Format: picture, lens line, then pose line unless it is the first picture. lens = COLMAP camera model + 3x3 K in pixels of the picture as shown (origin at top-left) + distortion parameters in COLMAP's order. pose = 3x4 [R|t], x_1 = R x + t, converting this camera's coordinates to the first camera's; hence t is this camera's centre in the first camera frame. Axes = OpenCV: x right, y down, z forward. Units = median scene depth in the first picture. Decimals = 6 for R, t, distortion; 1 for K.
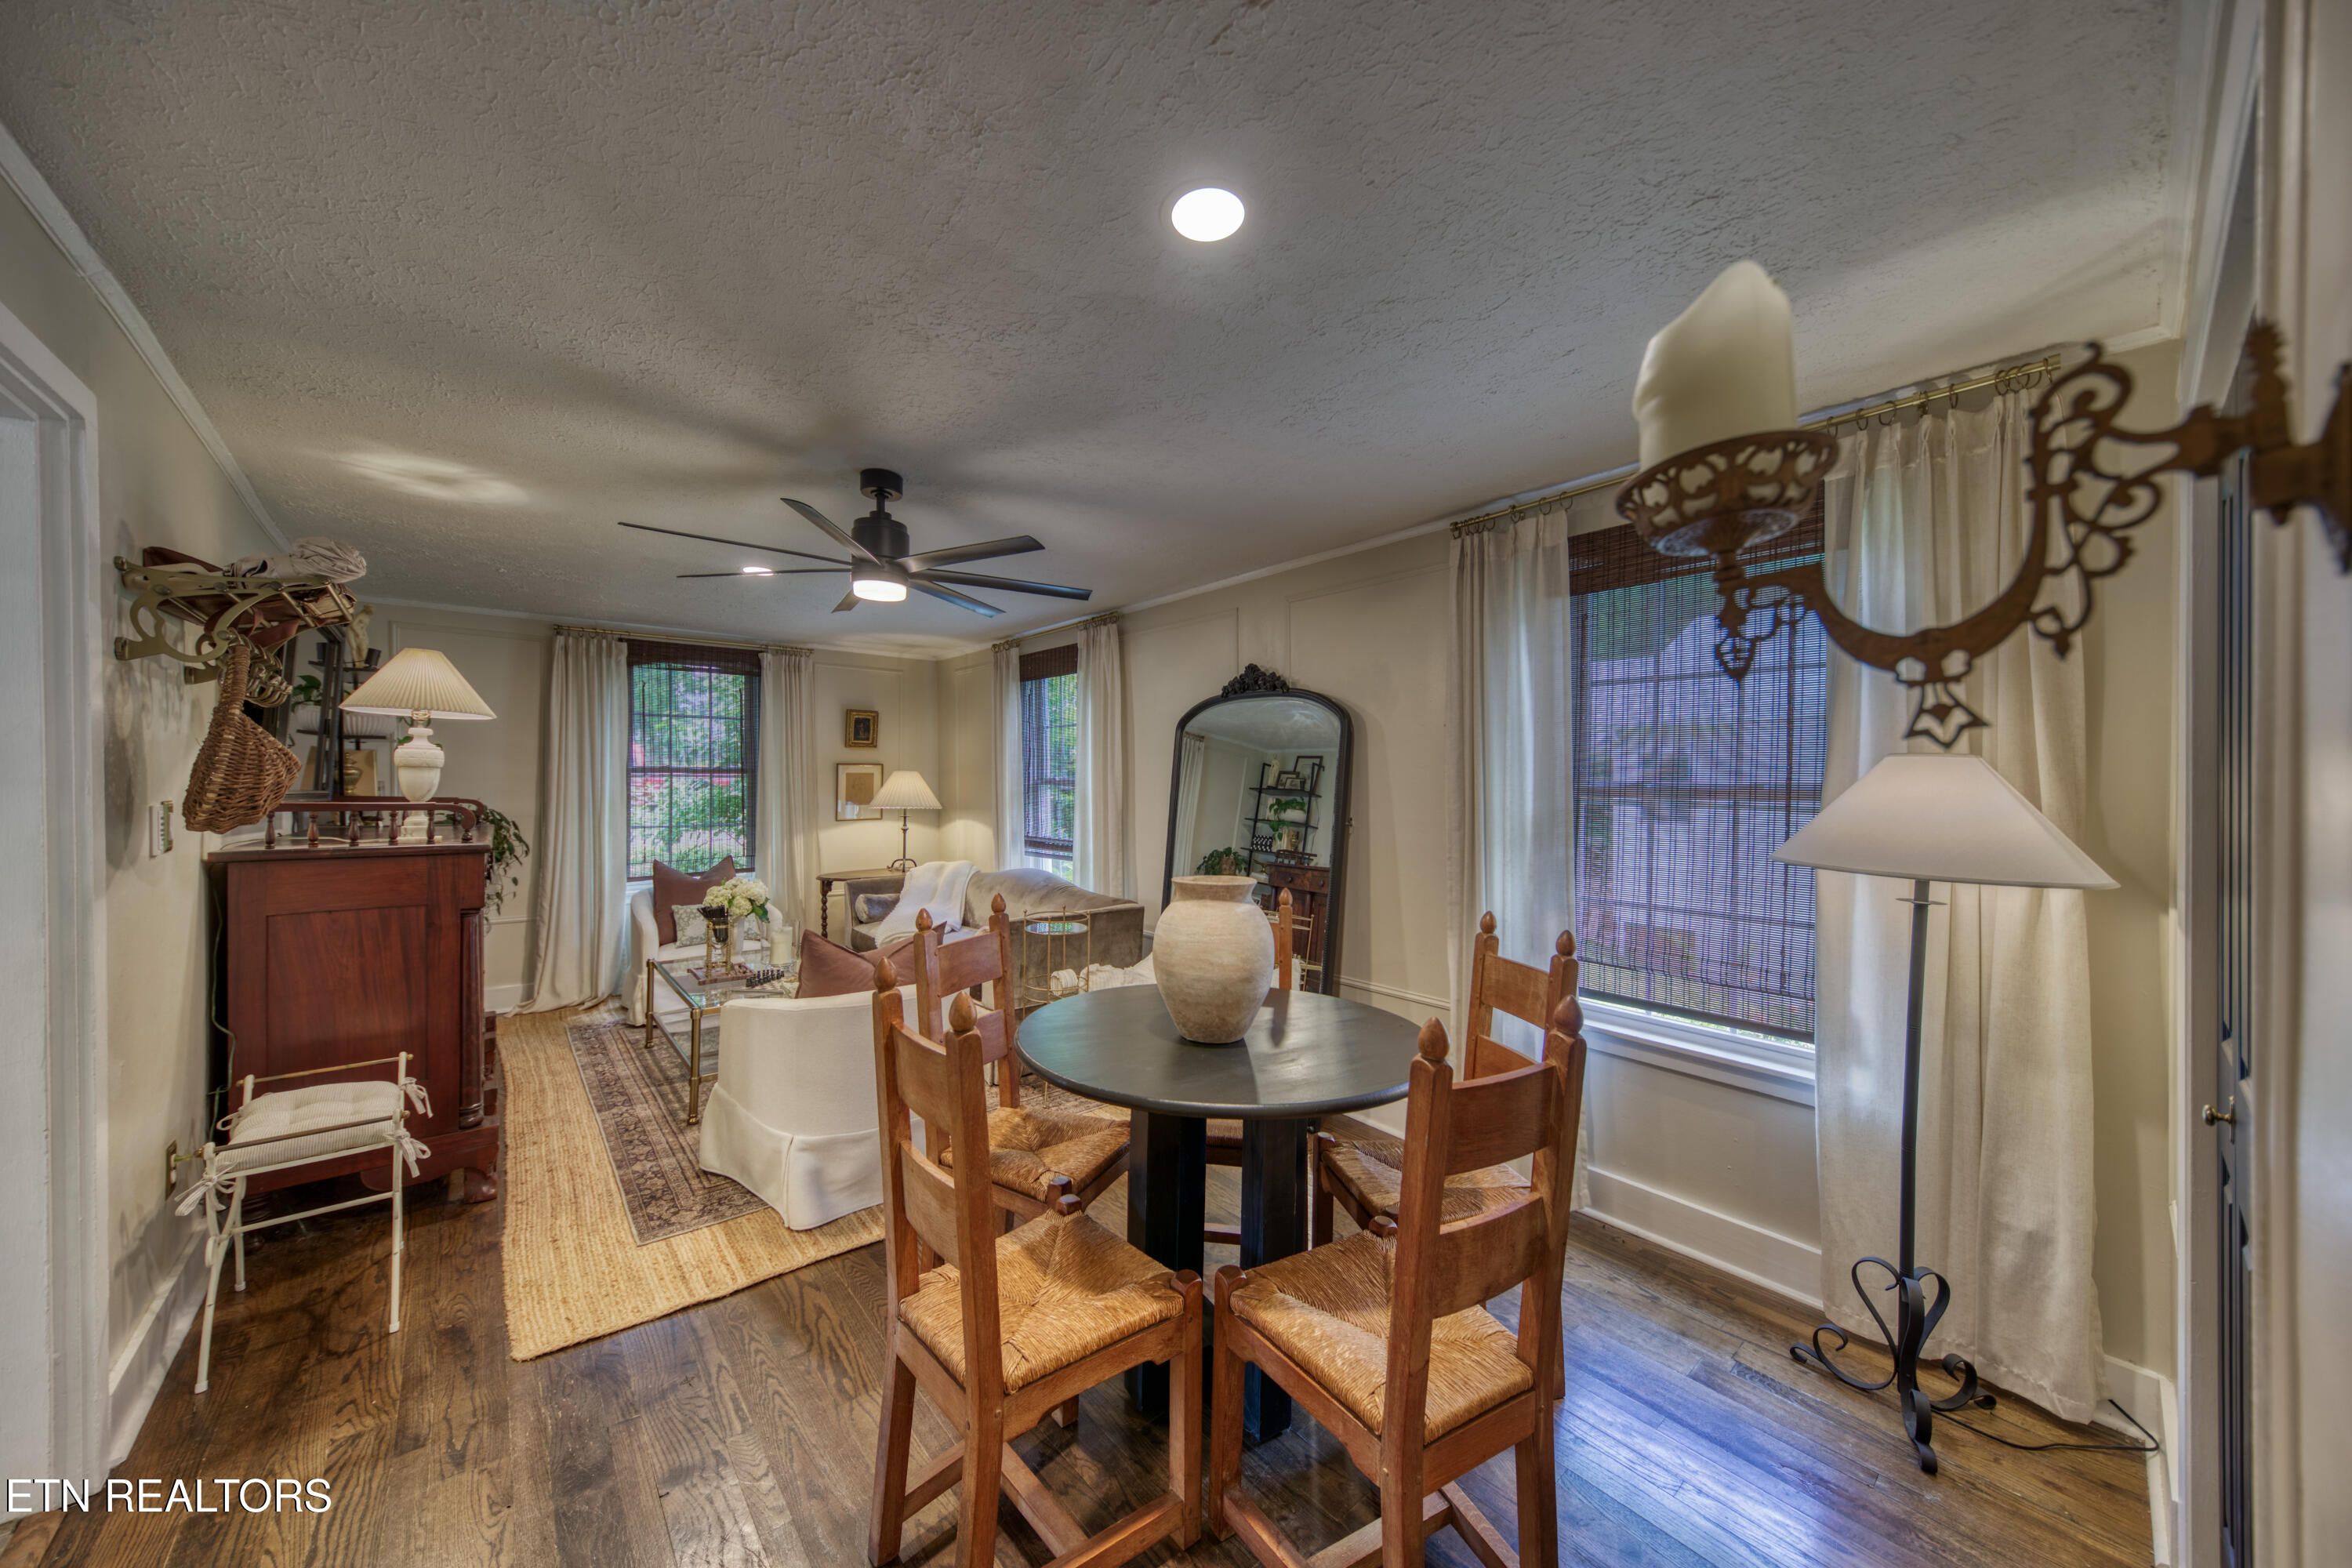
lens RADIAL K [[808.2, 0, 1170.4], [0, 808.2, 799.0], [0, 0, 1]] dist [-0.000192, -0.000045]
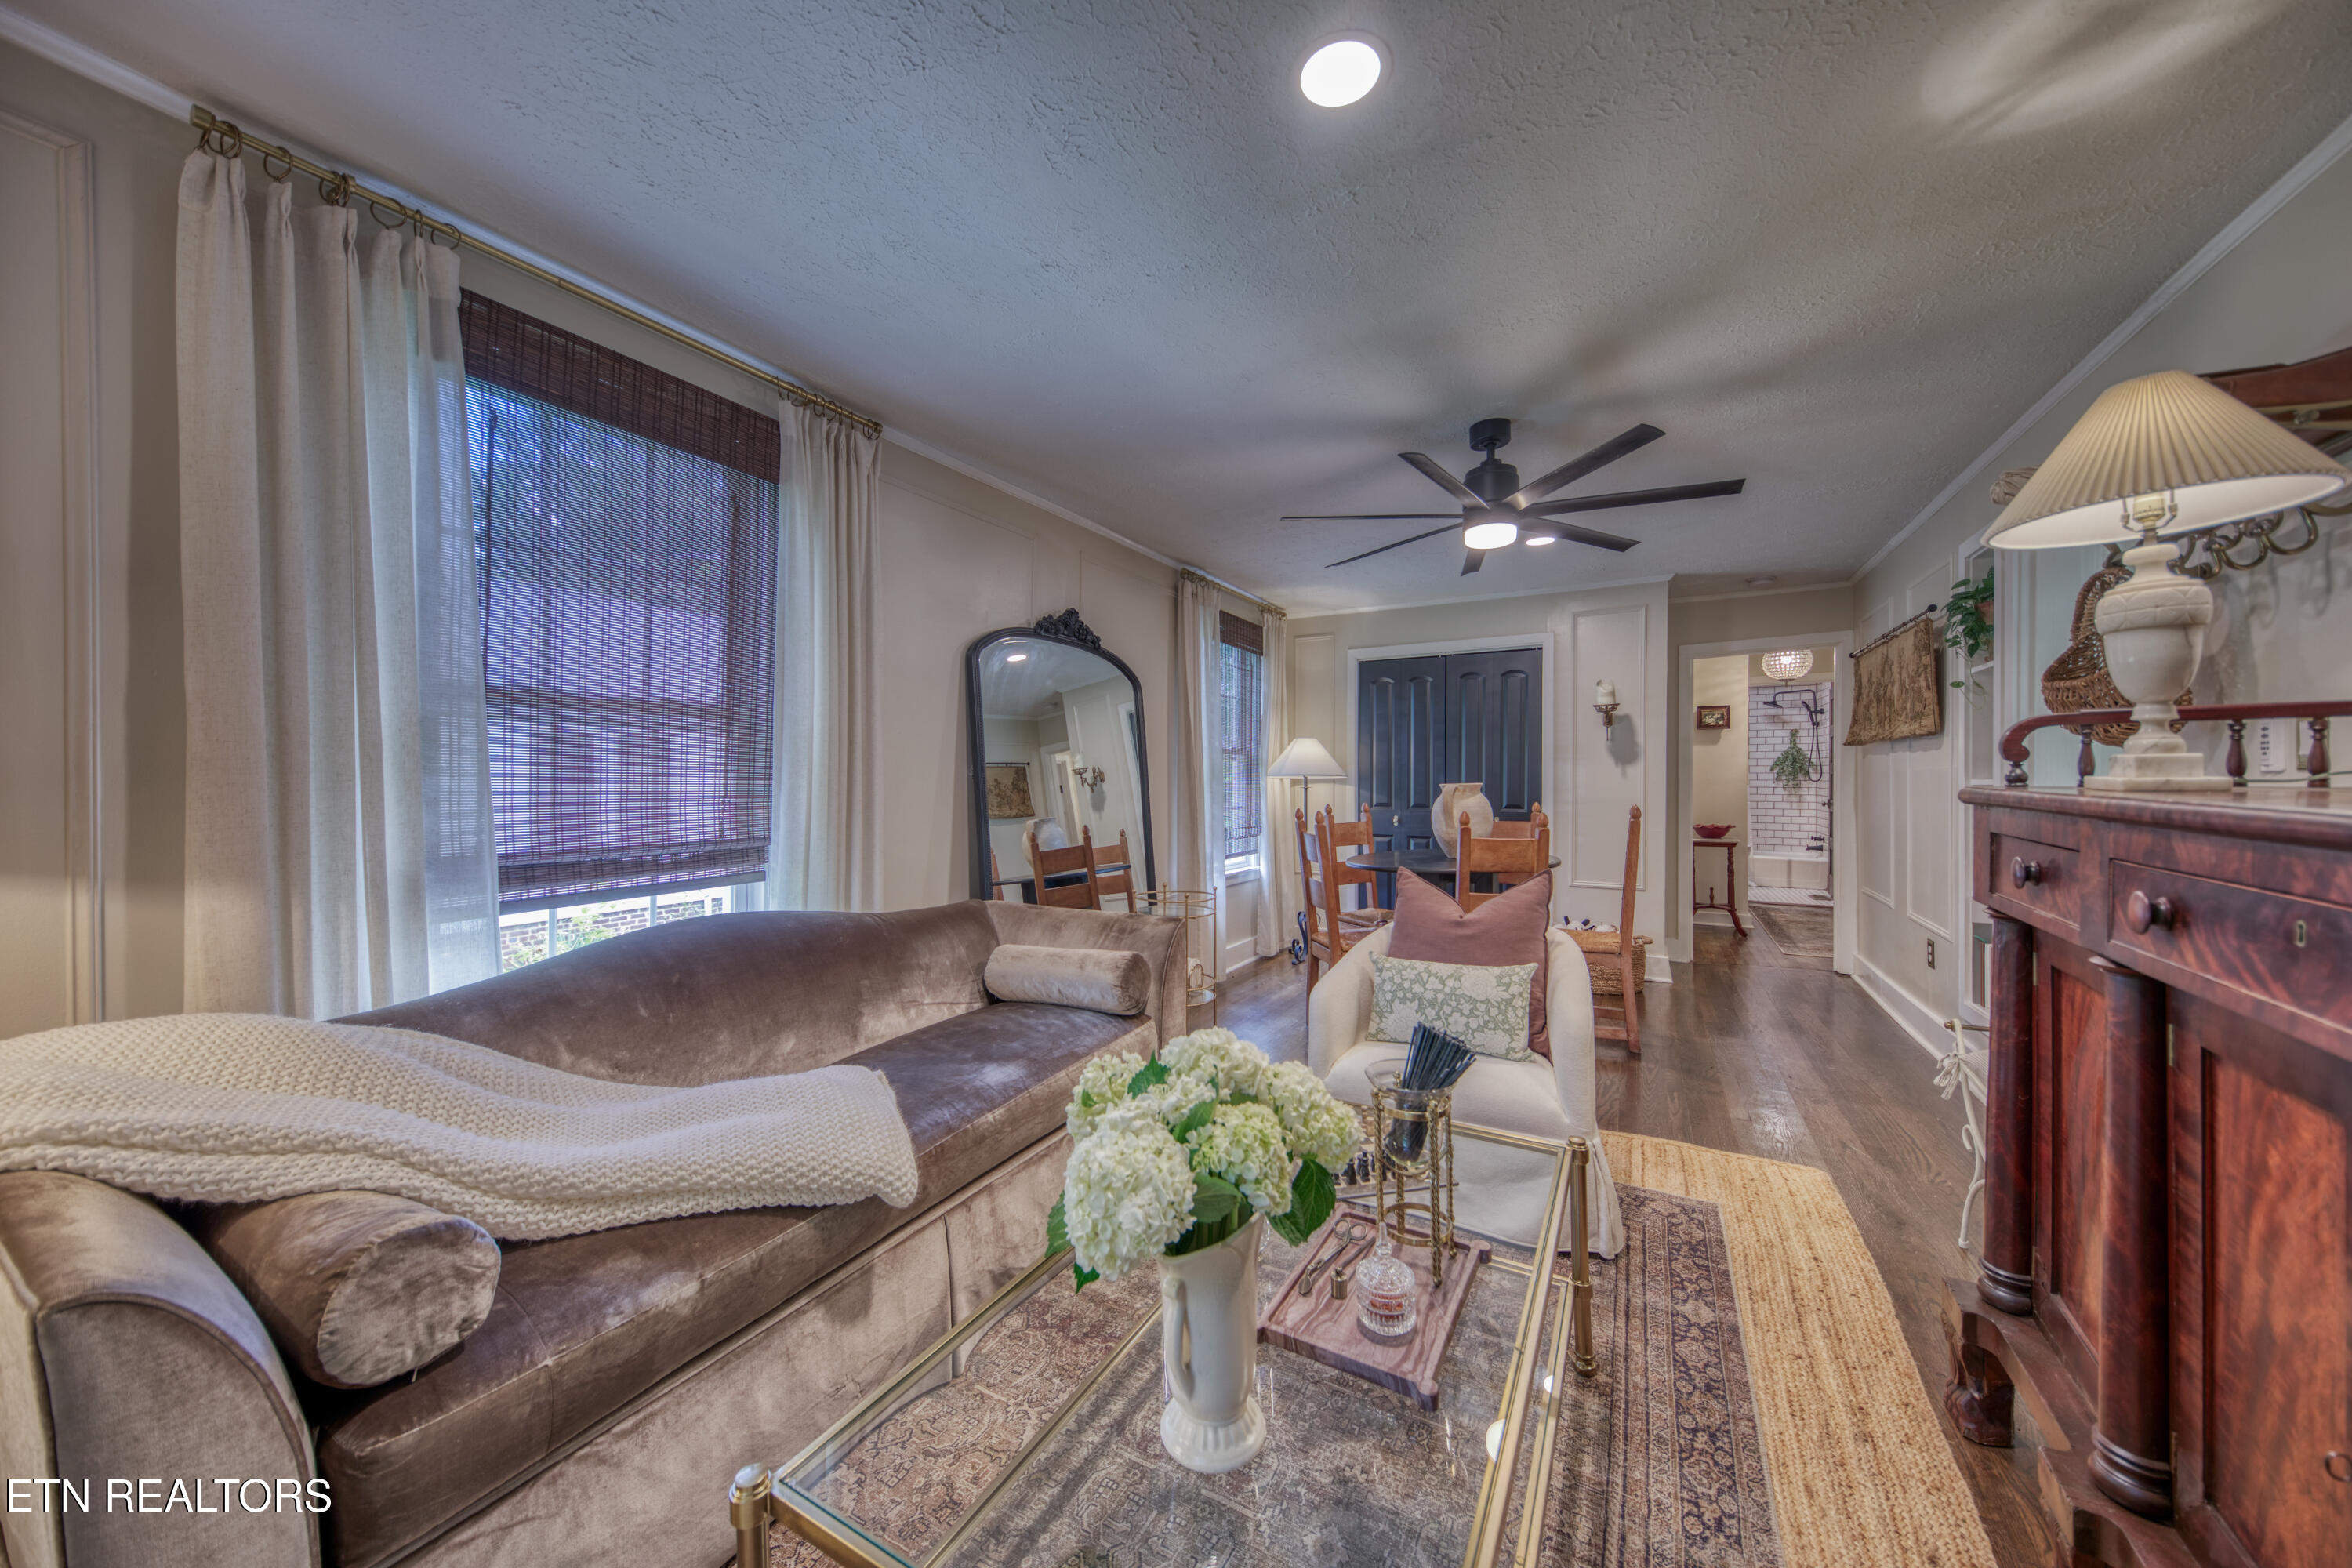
lens RADIAL K [[825.2, 0, 1189.8], [0, 825.2, 779.8], [0, 0, 1]] dist [0.000621, -0.005214]
pose [[-0.362928, -0.013548, 0.931719, -1.101726], [0.022165, 0.999486, 0.023167, 0.022617], [-0.931553, 0.029060, -0.362441, 1.590009]]
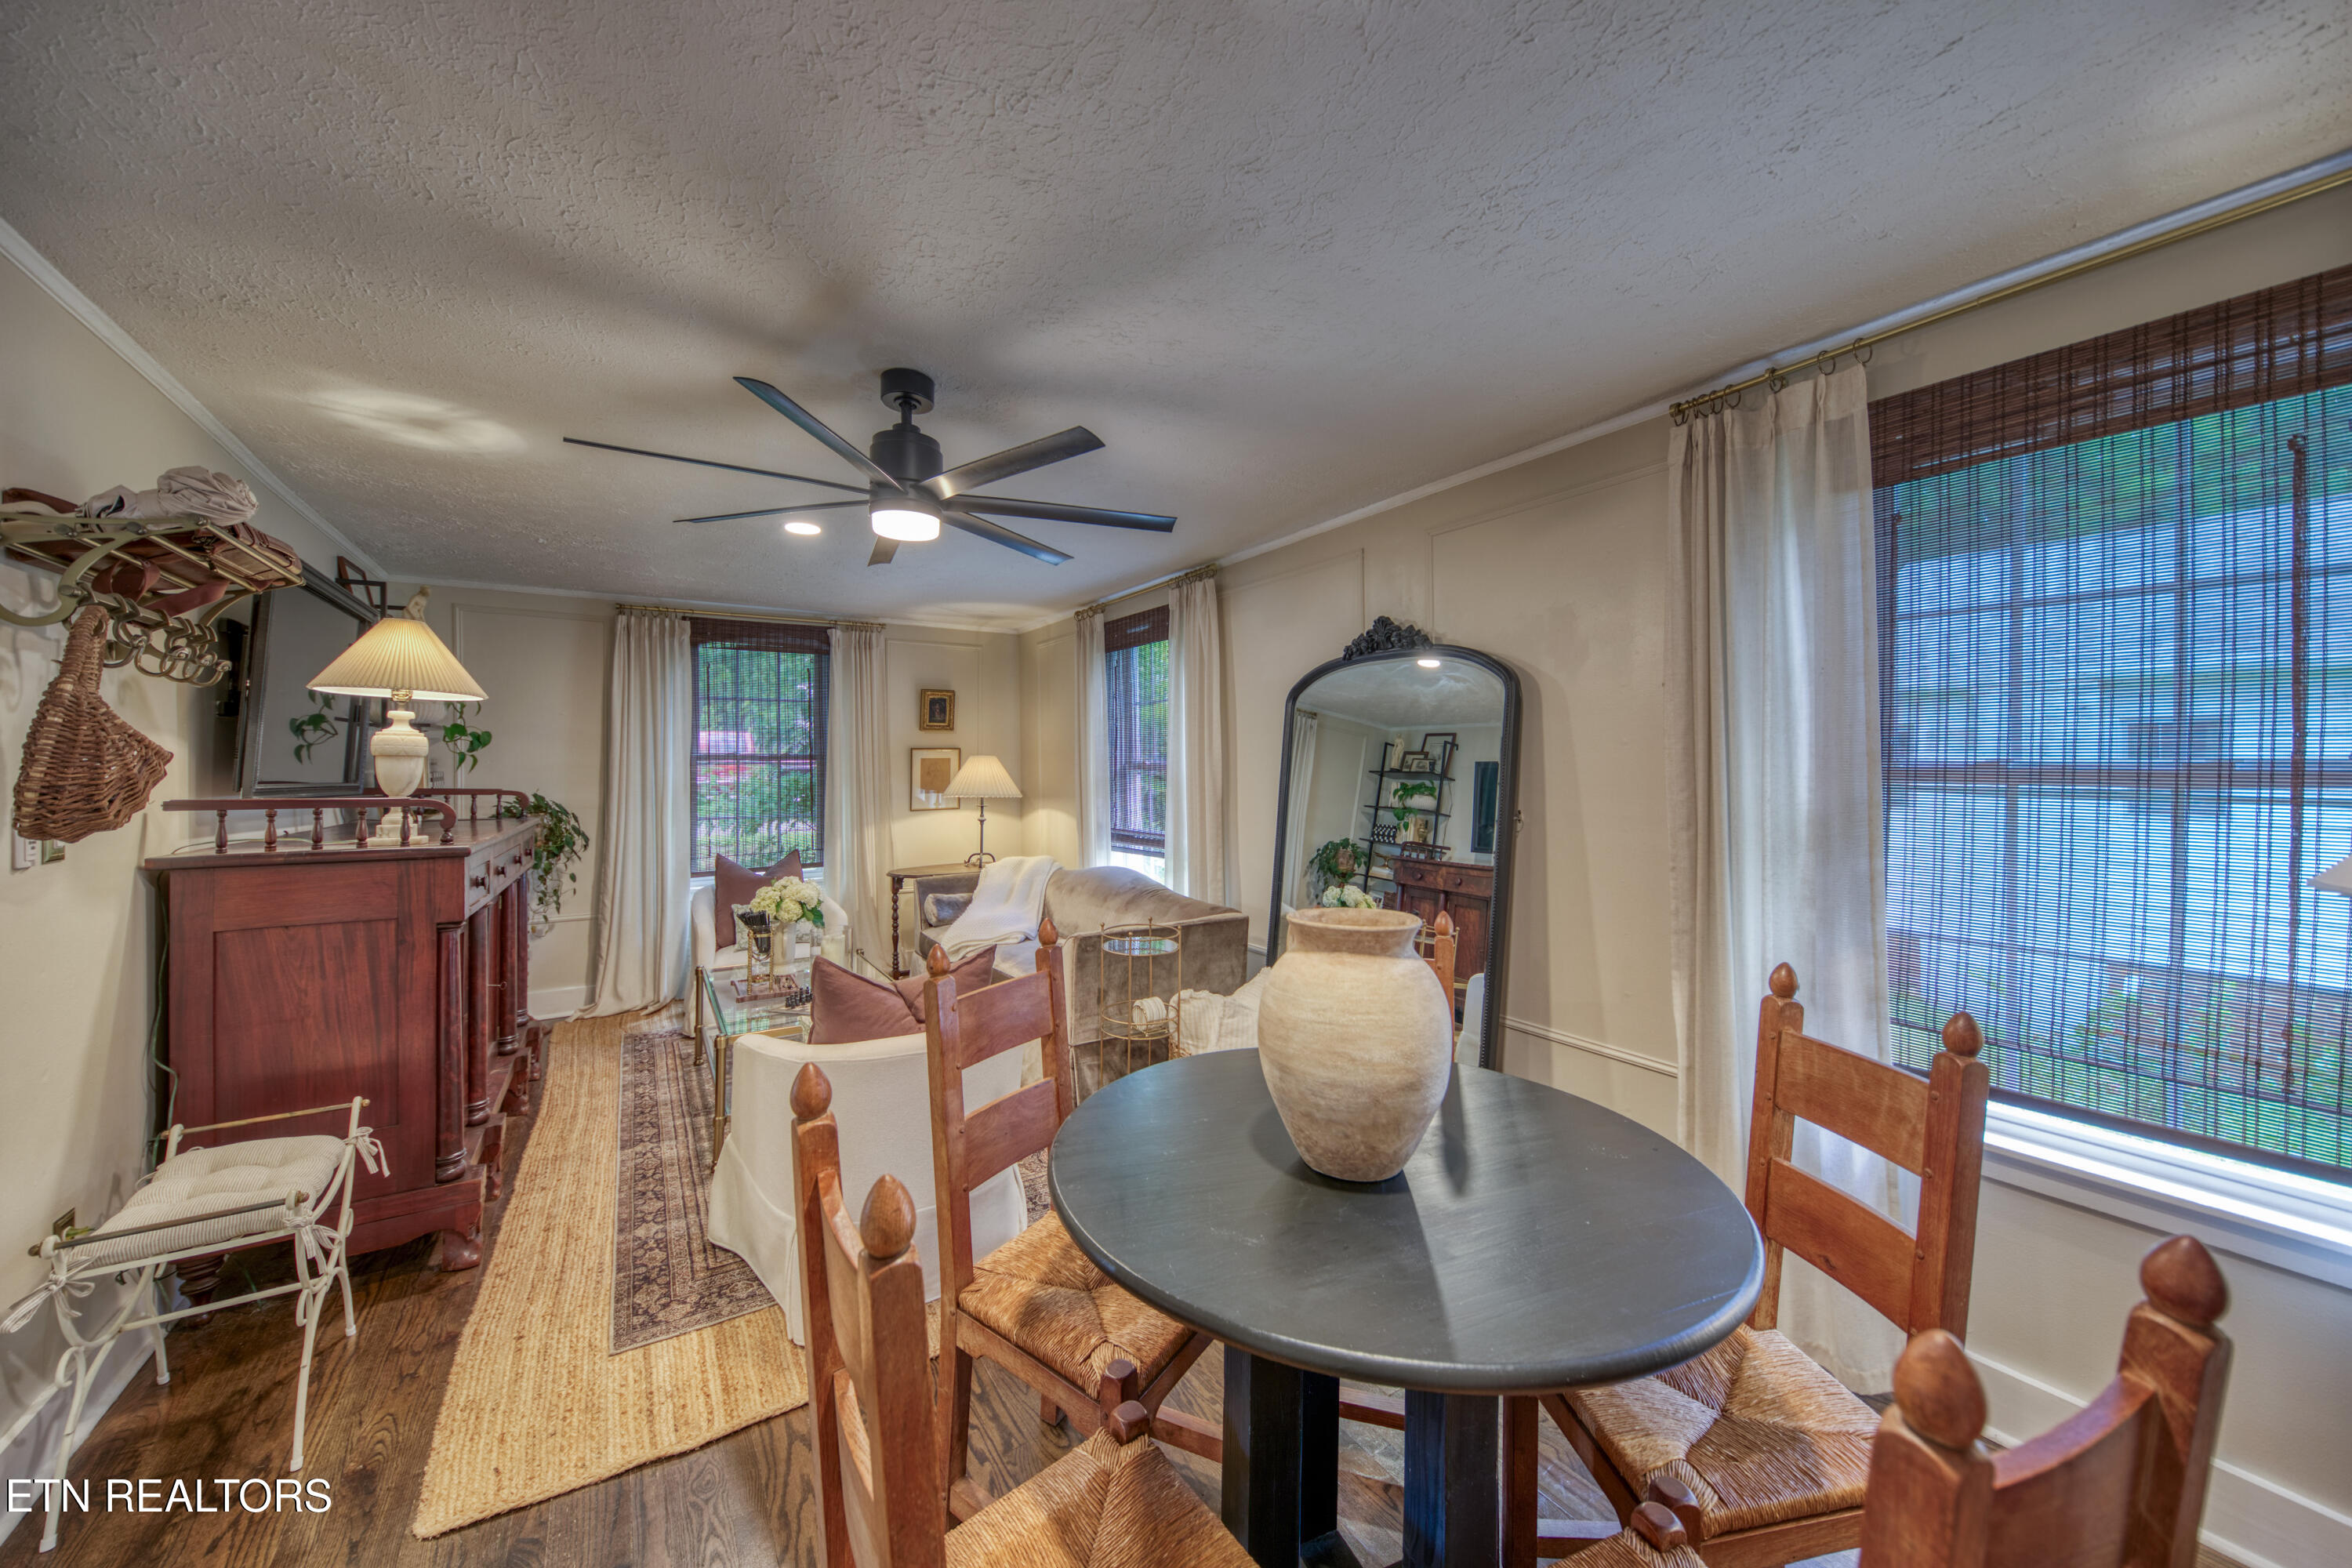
lens RADIAL K [[839.3, 0, 1157.3], [0, 839.3, 779.1], [0, 0, 1]] dist [0.002049, -0.000074]
pose [[0.989799, -0.006282, -0.142331, -0.003117], [0.005664, 0.999973, -0.004748, -0.006008], [0.142357, 0.003893, 0.989808, 0.212994]]
